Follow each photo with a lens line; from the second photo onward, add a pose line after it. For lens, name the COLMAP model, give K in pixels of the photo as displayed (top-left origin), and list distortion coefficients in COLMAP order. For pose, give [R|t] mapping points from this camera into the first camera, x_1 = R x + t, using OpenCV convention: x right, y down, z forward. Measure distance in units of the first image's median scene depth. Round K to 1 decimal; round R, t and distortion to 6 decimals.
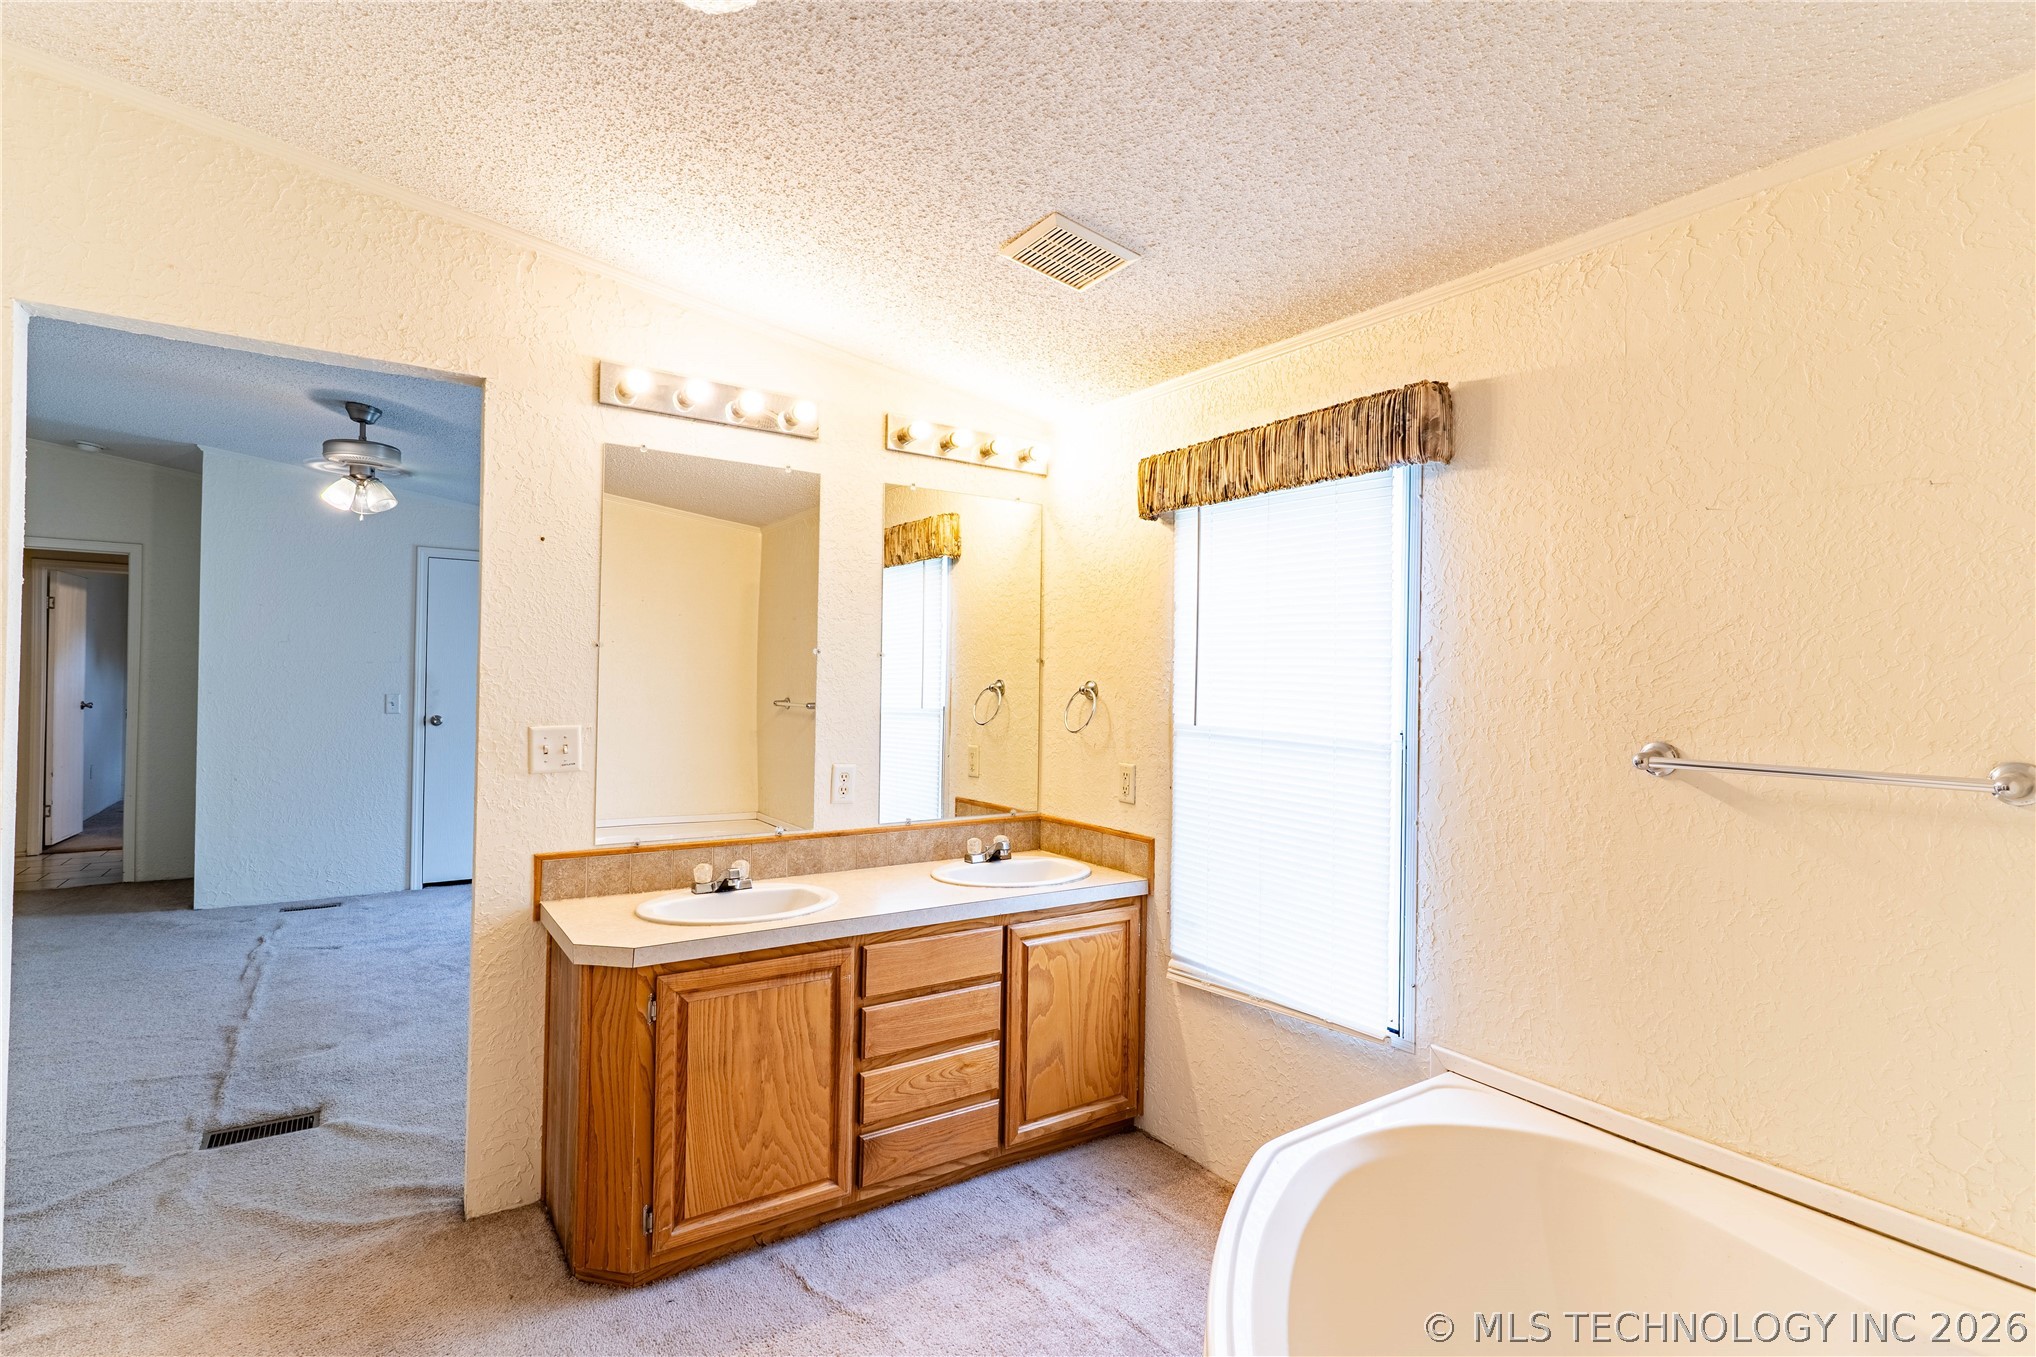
lens RADIAL K [[964.6, 0, 1016.8], [0, 964.6, 676.5], [0, 0, 1]] dist [-0.000299, 0.002046]
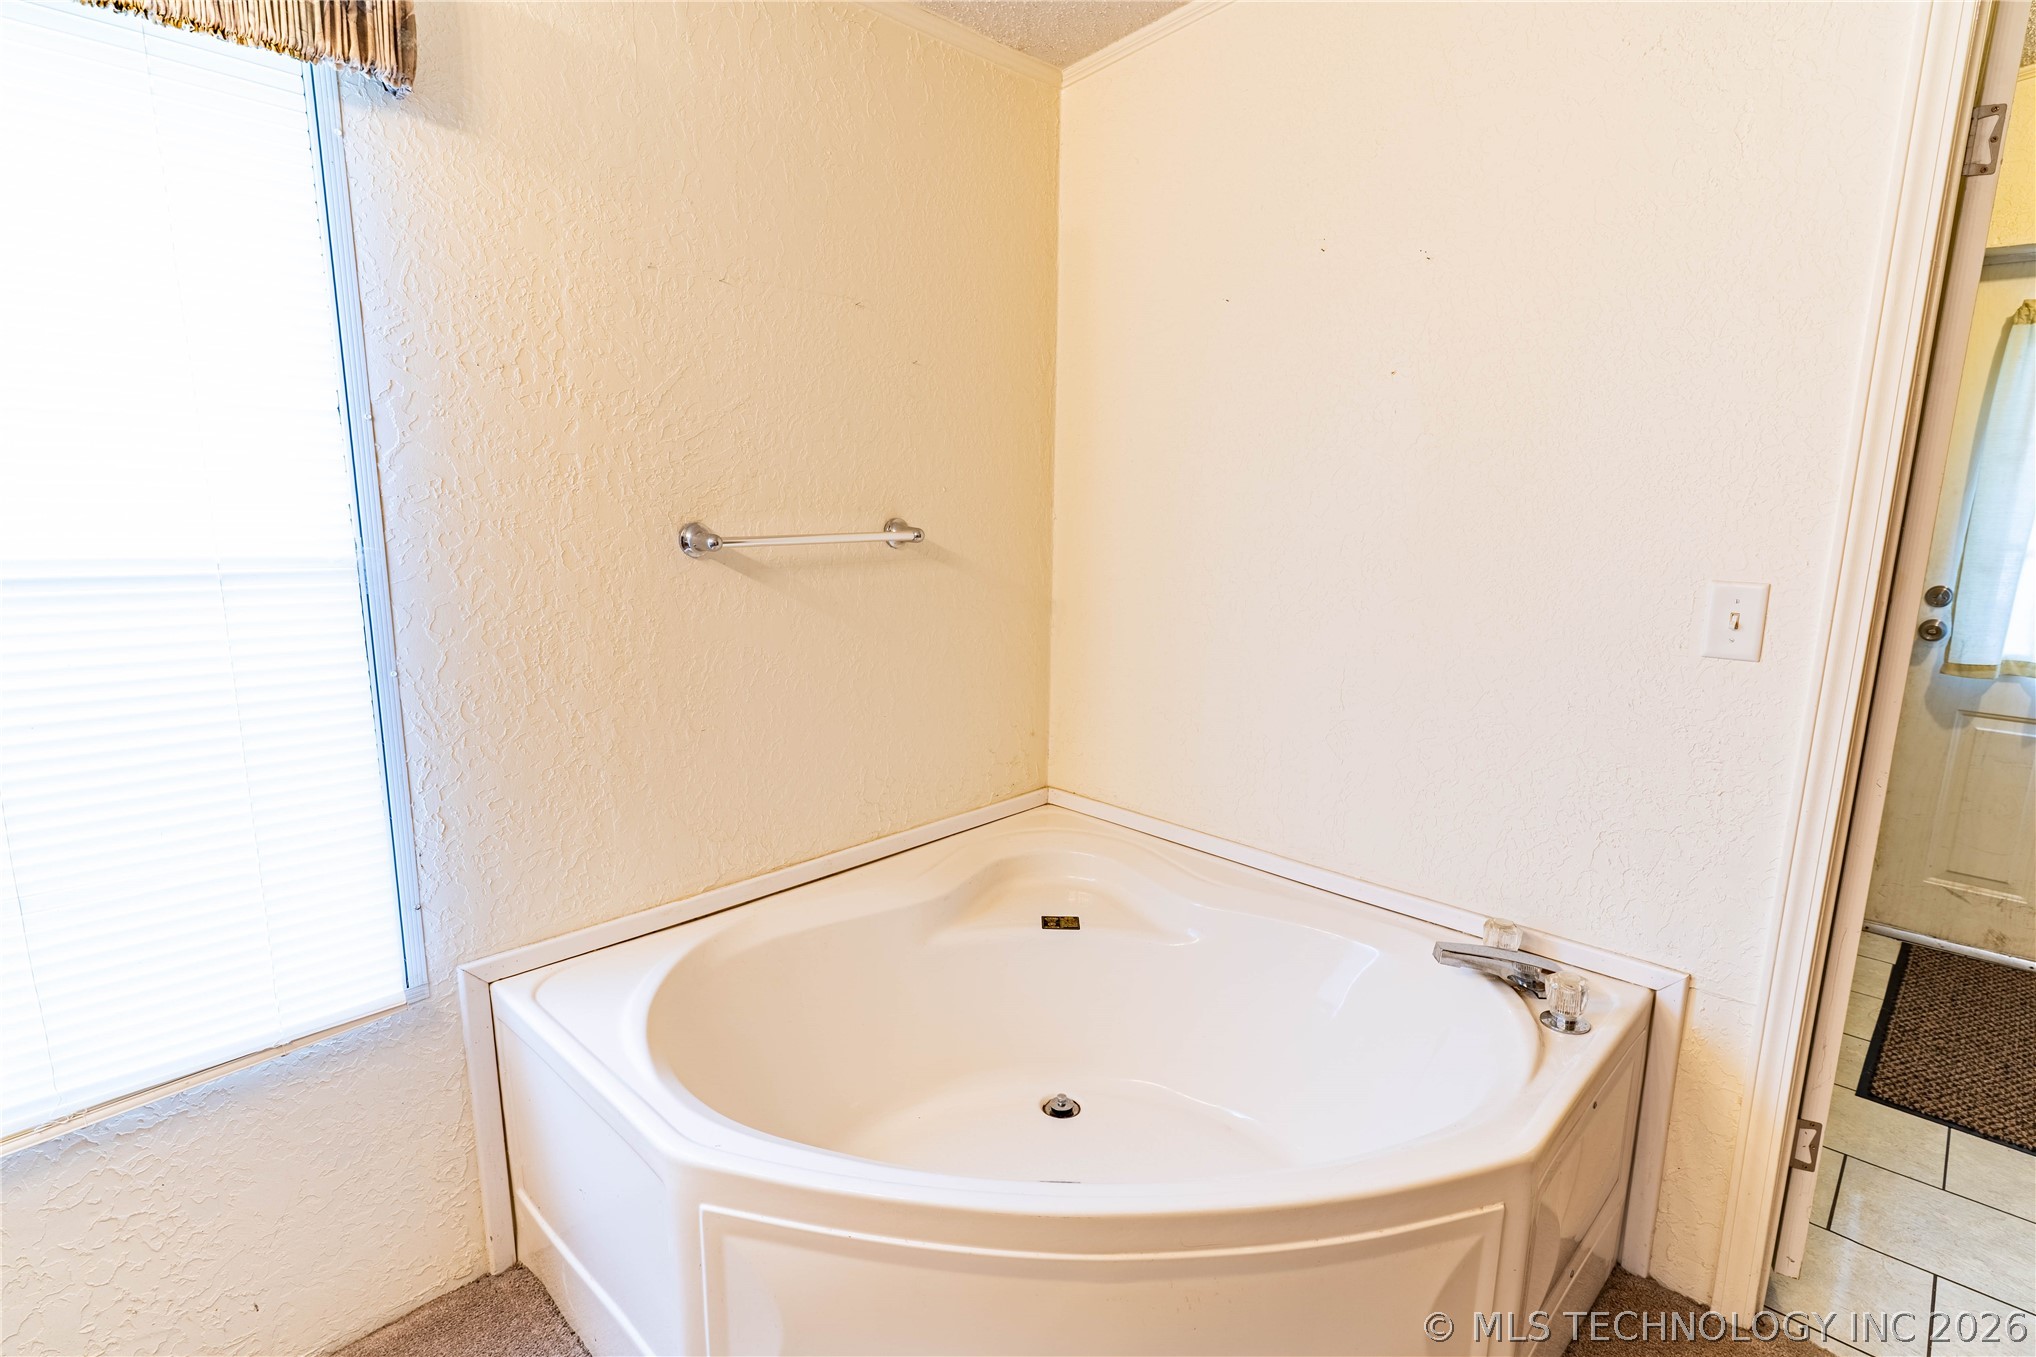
lens RADIAL K [[1009.2, 0, 1013.0], [0, 1009.2, 676.7], [0, 0, 1]] dist [0.004340, -0.000088]
pose [[-0.204551, -0.205082, 0.957131, -0.366481], [-0.021516, 0.978512, 0.205065, 0.004263], [-0.978619, 0.021352, -0.204568, 0.811419]]
